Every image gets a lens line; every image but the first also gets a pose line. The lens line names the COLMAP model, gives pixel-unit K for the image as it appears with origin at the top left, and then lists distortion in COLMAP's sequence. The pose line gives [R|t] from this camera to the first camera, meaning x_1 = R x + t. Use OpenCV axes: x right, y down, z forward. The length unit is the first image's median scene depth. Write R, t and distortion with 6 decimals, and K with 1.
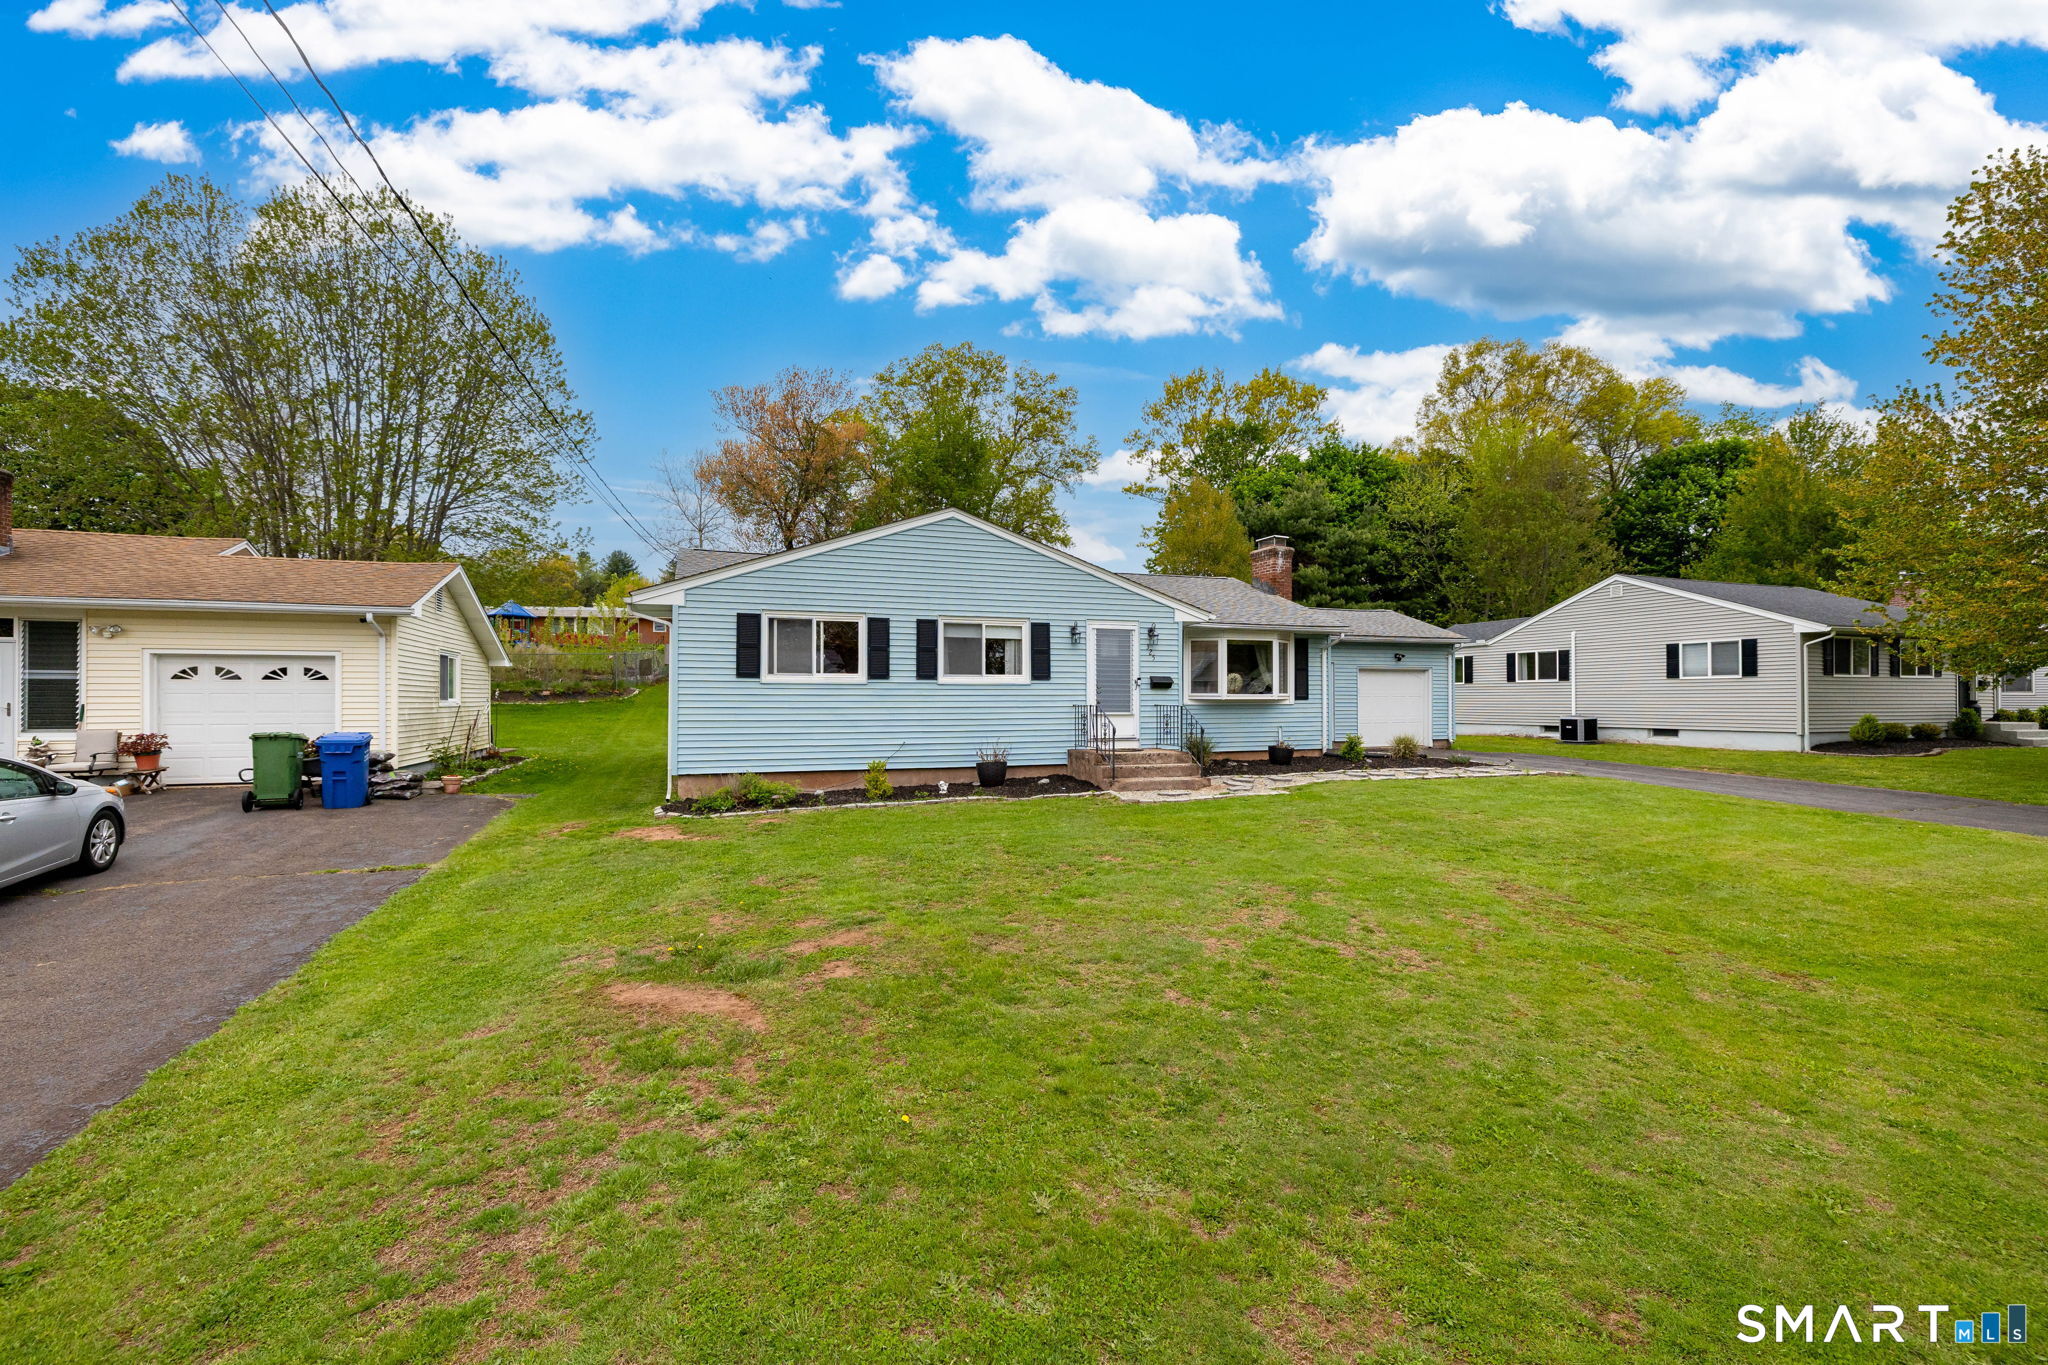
lens RADIAL K [[867.6, 0, 1012.0], [0, 867.6, 683.0], [0, 0, 1]] dist [0.000041, -0.000206]
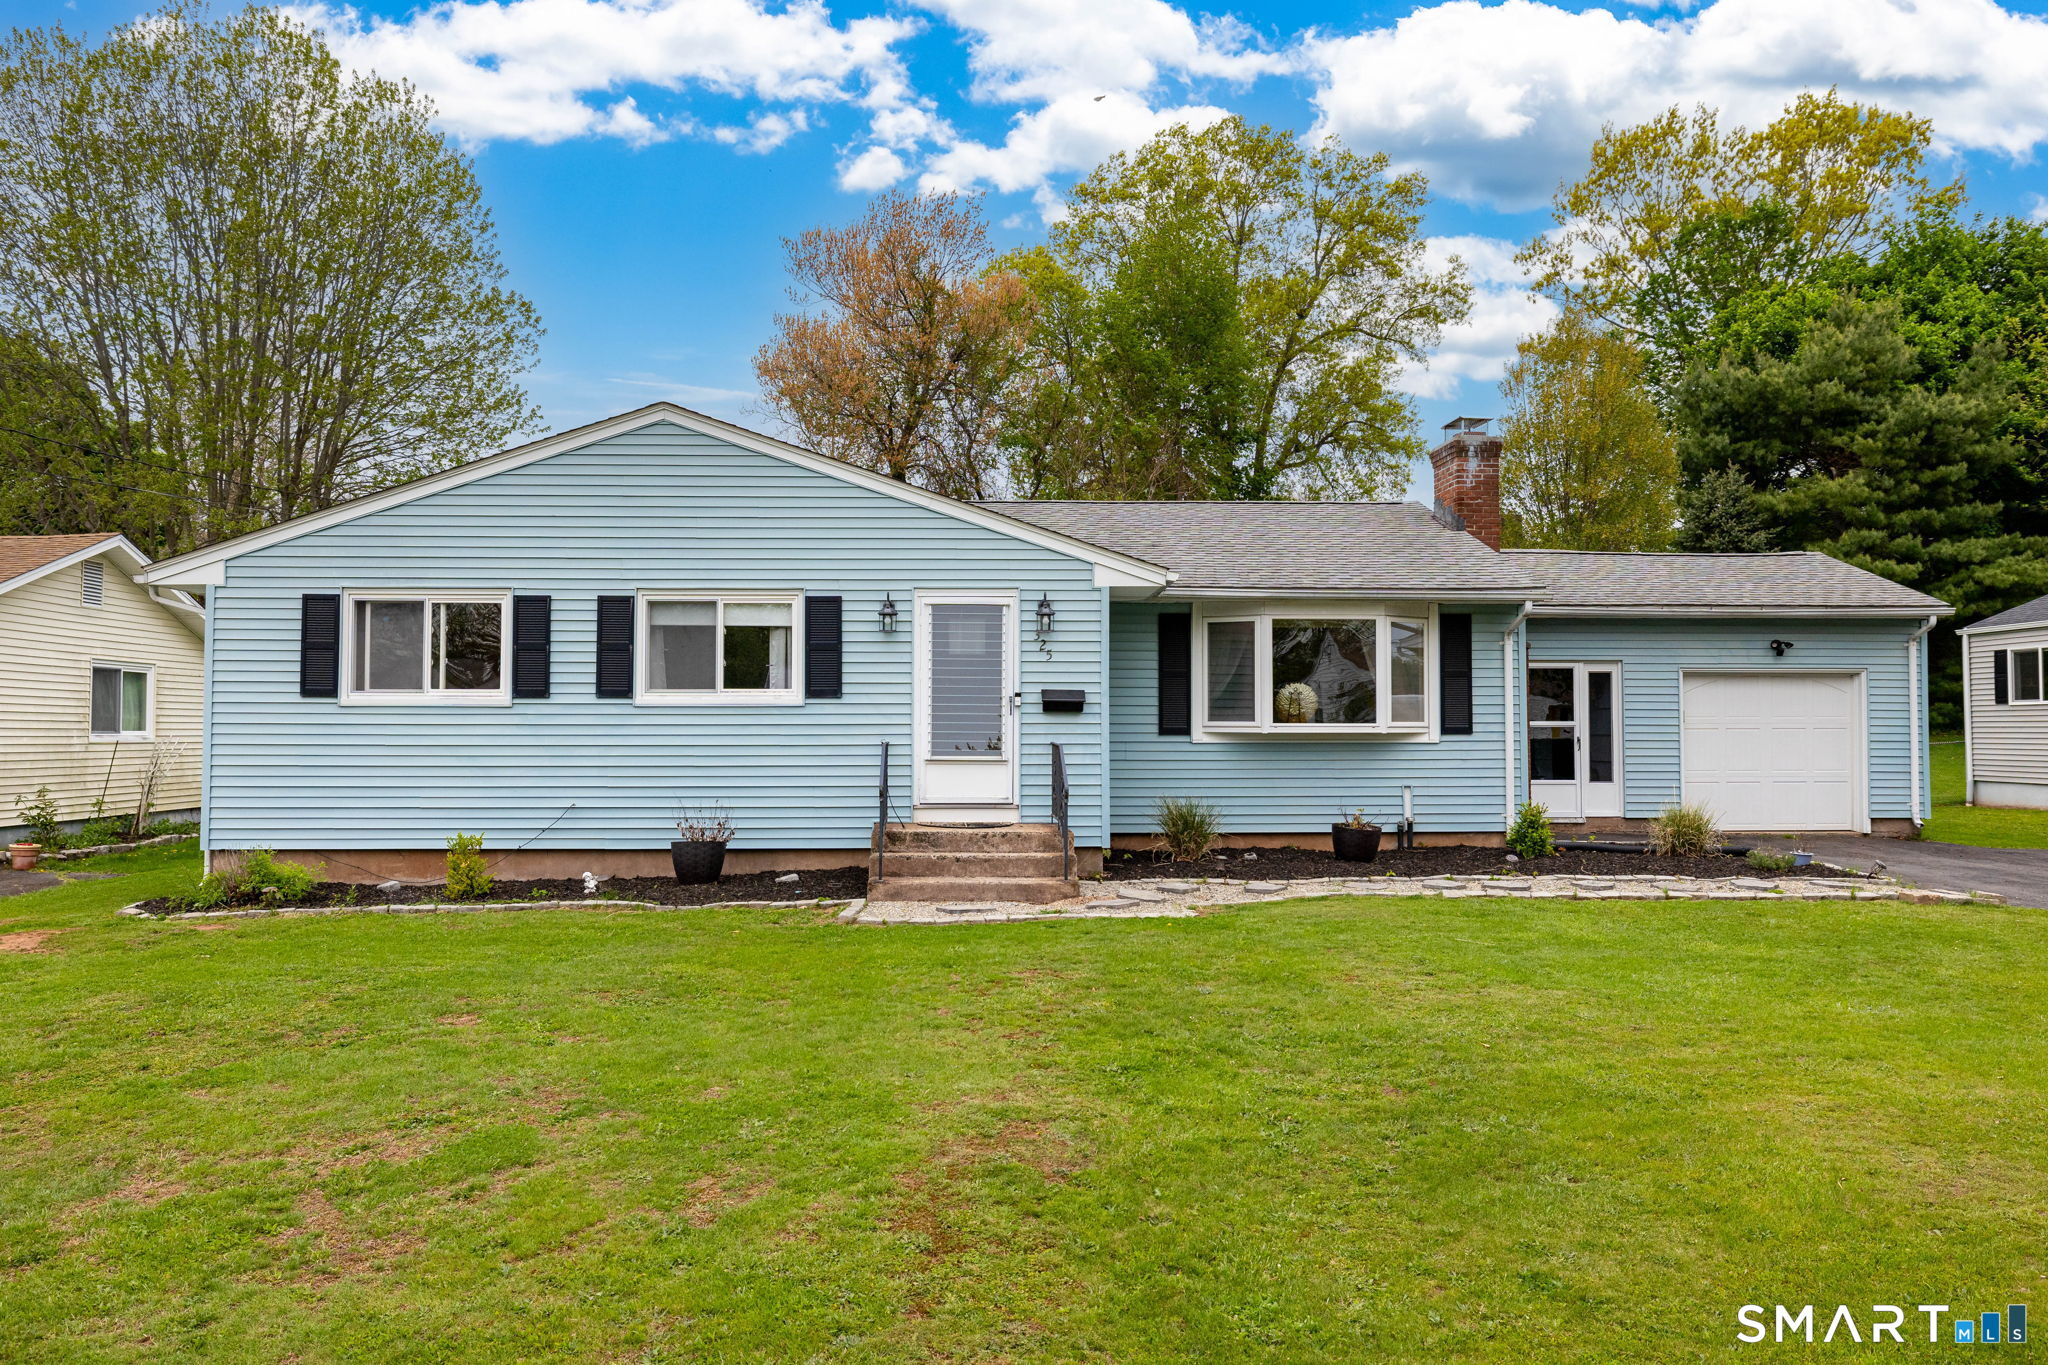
lens RADIAL K [[1464.1, 0, 1005.0], [0, 1464.1, 682.8], [0, 0, 1]] dist [-0.003230, 0.002458]
pose [[0.953194, -0.009205, -0.302218, 0.458150], [0.004474, 0.999856, -0.016343, 0.002791], [0.302325, 0.014226, 0.953099, 0.136062]]
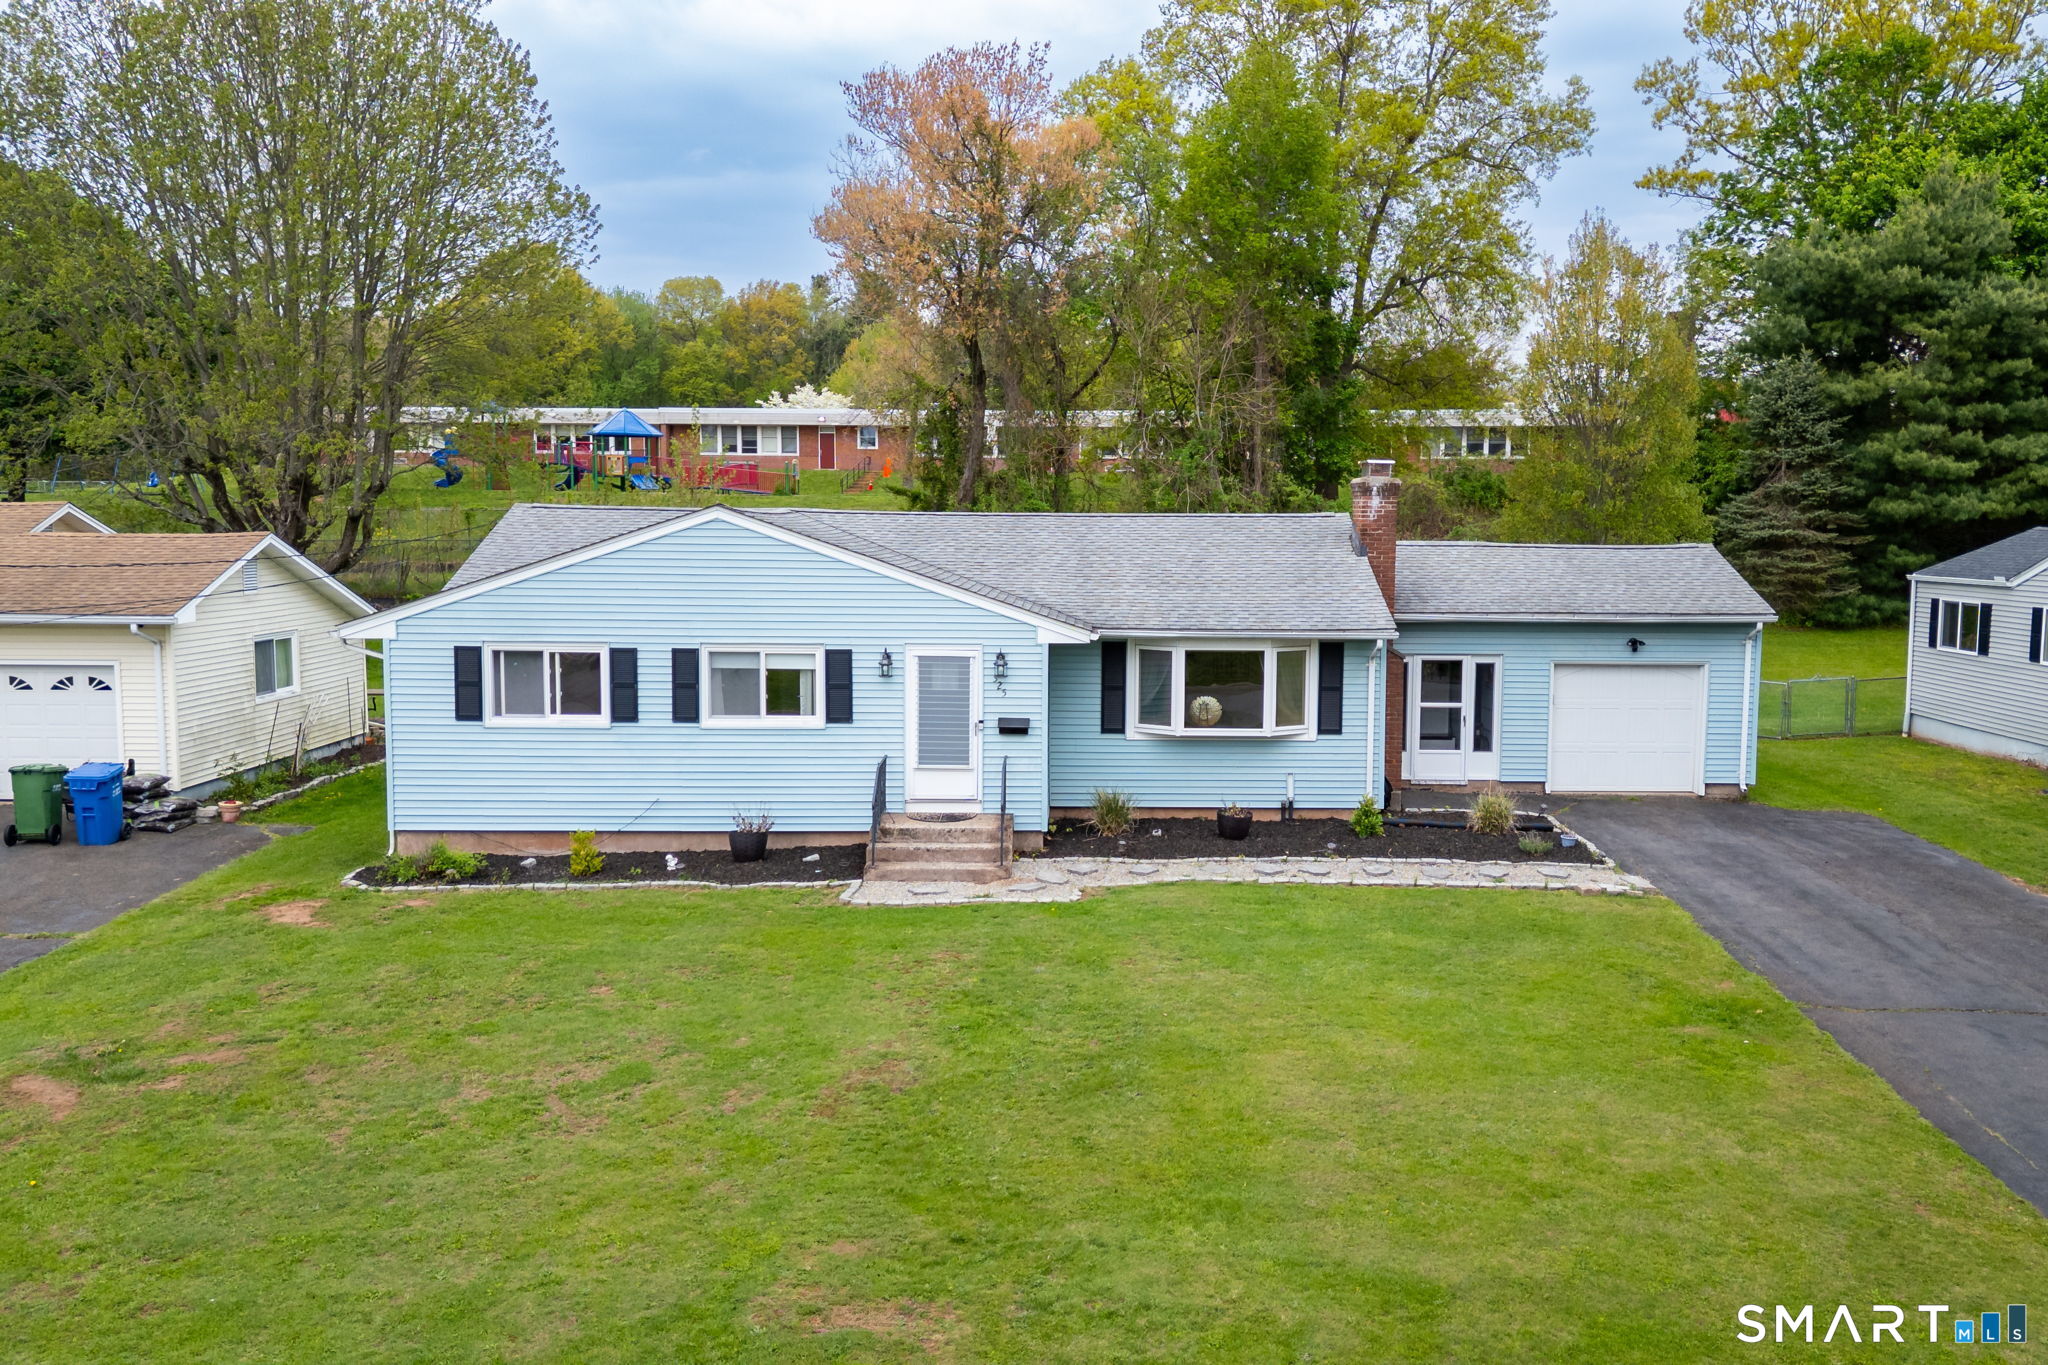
lens RADIAL K [[1703.9, 0, 1112.5], [0, 1703.9, 664.7], [0, 0, 1]] dist [0.088857, -0.116435]
pose [[0.947921, 0.037768, -0.316257, 0.788467], [-0.003772, 0.994206, 0.107425, -0.232839], [0.318482, -0.100637, 0.942572, -0.375312]]
